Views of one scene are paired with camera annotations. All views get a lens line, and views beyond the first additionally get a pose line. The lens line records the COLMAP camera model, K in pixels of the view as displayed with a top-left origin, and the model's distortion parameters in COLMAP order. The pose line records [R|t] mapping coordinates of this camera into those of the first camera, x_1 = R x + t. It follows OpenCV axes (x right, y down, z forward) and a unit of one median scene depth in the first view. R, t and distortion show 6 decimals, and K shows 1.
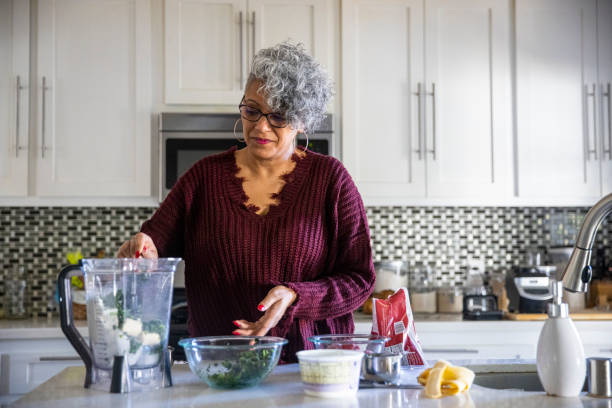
lens RADIAL K [[841.9, 0, 295.1], [0, 841.9, 204.1], [0, 0, 1]] dist [0.106793, -0.003520]
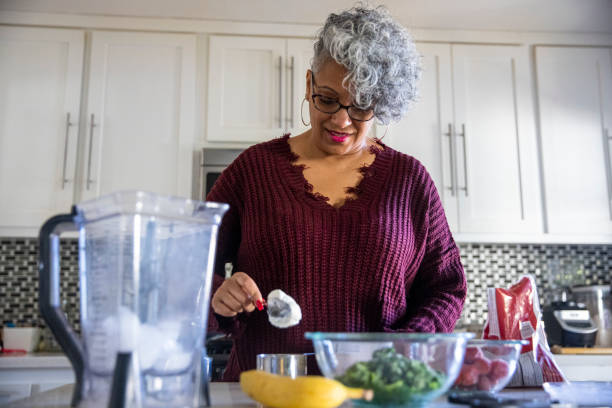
lens RADIAL K [[638.6, 0, 299.7], [0, 638.6, 203.8], [0, 0, 1]] dist [0.022543, 0.036433]
pose [[0.999965, 0.006173, -0.005606, -0.032165], [-0.006822, 0.992213, -0.124366, 0.051980], [0.004794, 0.124400, 0.992221, 0.213446]]
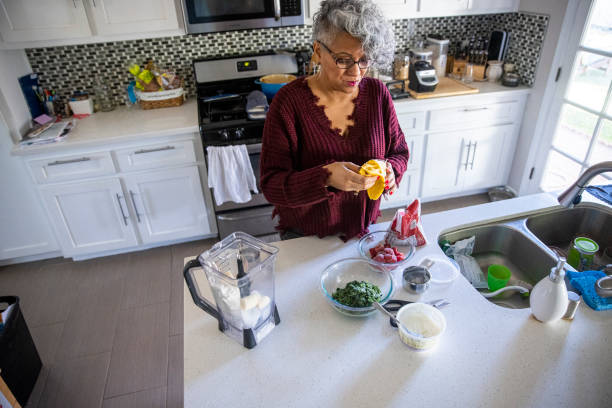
lens RADIAL K [[409.9, 0, 306.0], [0, 409.9, 204.0], [0, 0, 1]] dist [-0.105041, 0.077097]
pose [[0.986460, -0.111285, 0.120466, -0.068012], [0.021880, 0.817280, 0.575825, -0.141135], [-0.162535, -0.565393, 0.808649, 0.229112]]
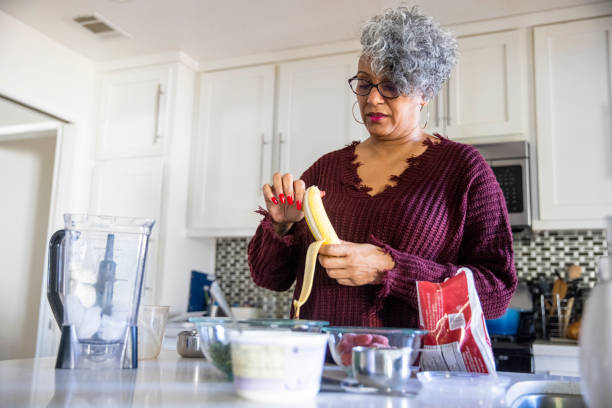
lens RADIAL K [[594.1, 0, 302.7], [0, 594.1, 206.6], [0, 0, 1]] dist [-0.000200, 0.001528]
pose [[0.892102, -0.044370, -0.449649, 0.116133], [-0.003912, 0.994371, -0.105882, 0.048607], [0.451816, 0.096217, 0.886907, 0.223513]]
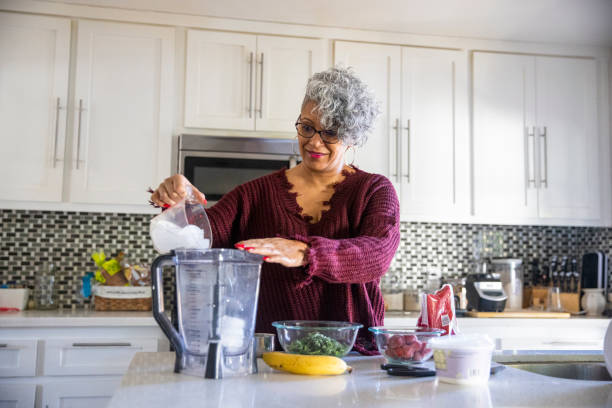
lens RADIAL K [[662.4, 0, 297.5], [0, 662.4, 203.7], [0, 0, 1]] dist [0.037552, 0.031639]
pose [[0.995283, 0.031611, 0.091718, -0.073921], [-0.028547, 0.998996, -0.034522, 0.013655], [-0.092717, 0.031741, 0.995186, 0.070508]]
